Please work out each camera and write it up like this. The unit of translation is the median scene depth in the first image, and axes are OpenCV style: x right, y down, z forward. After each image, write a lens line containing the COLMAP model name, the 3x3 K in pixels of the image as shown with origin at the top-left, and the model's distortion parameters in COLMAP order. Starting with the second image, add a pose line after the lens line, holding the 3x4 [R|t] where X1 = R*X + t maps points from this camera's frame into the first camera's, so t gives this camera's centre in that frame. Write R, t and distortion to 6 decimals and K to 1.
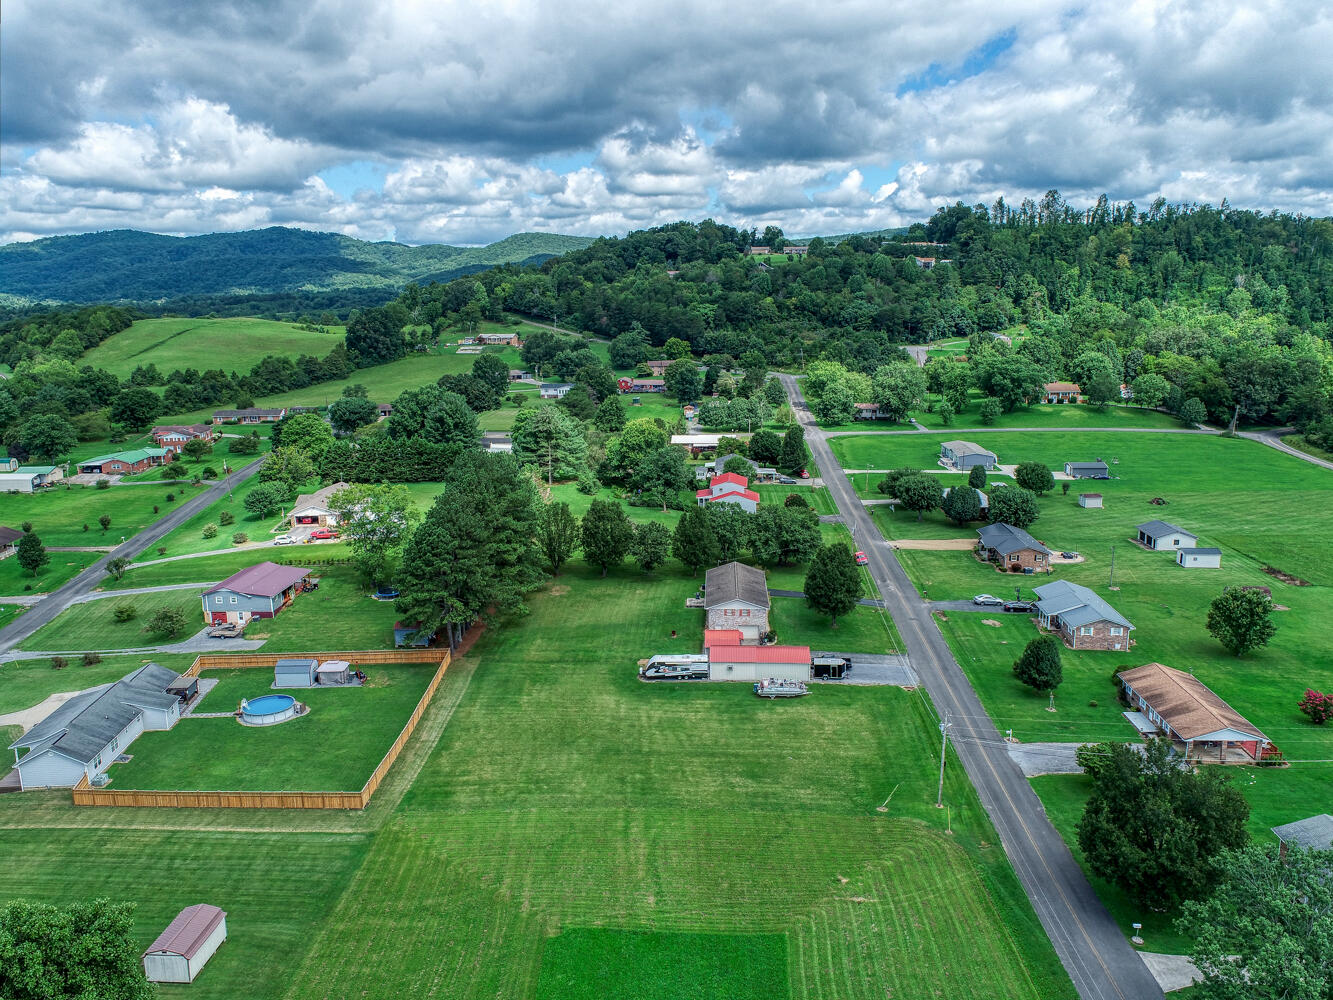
lens RADIAL K [[1014.8, 0, 666.5], [0, 1014.8, 500.0], [0, 0, 1]] dist [-0.005028, -0.013673]
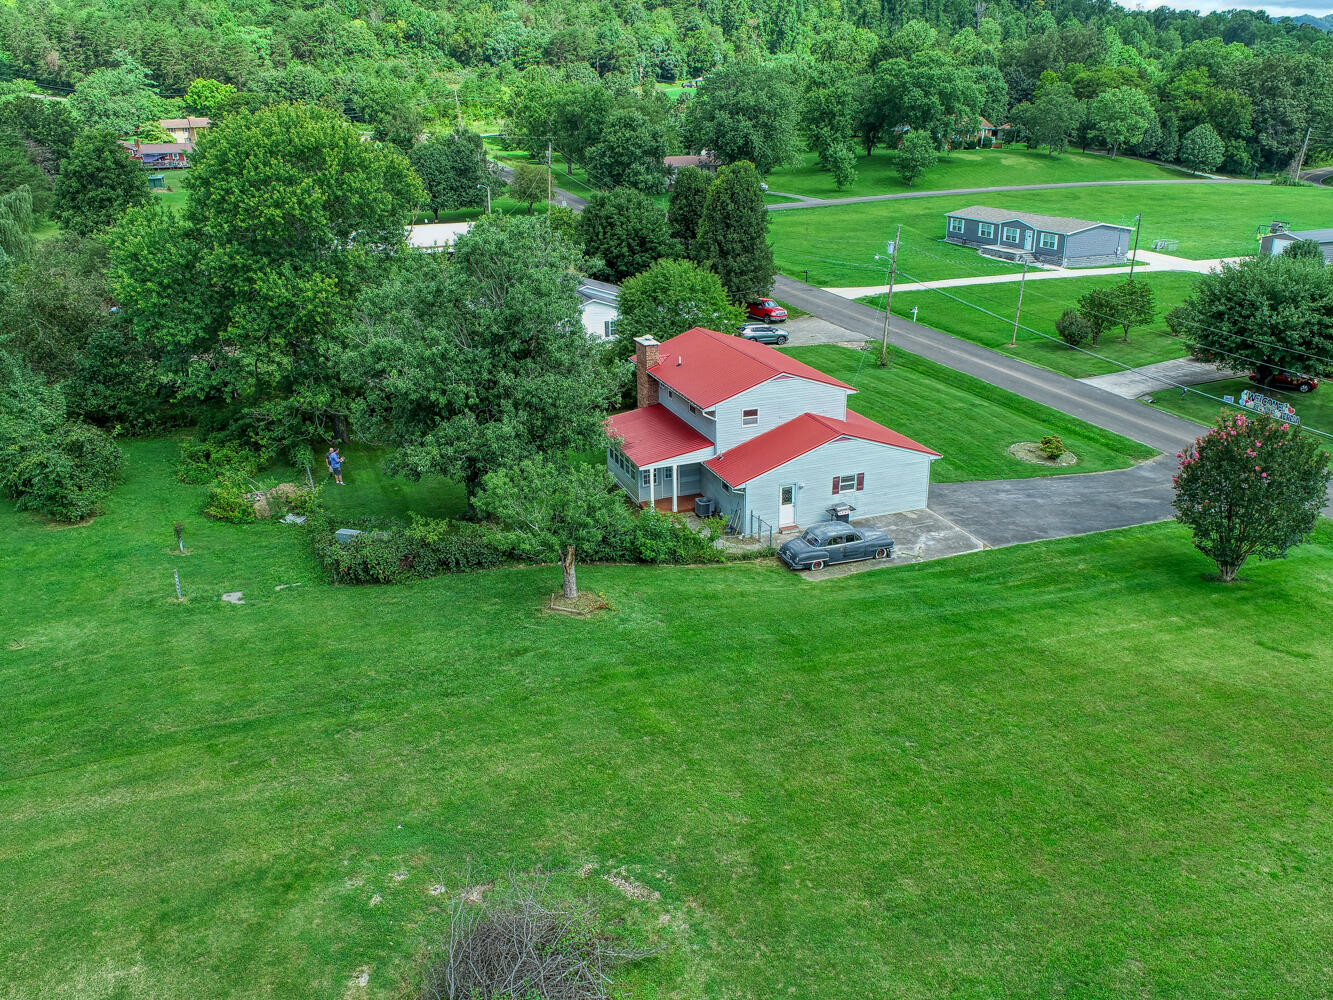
lens RADIAL K [[1014.8, 0, 666.5], [0, 1014.8, 500.0], [0, 0, 1]] dist [-0.005028, -0.013673]
pose [[0.900683, -0.161397, 0.403387, -0.023102], [0.092828, 0.978490, 0.184232, -0.015238], [-0.424445, -0.128489, 0.896291, 0.366135]]
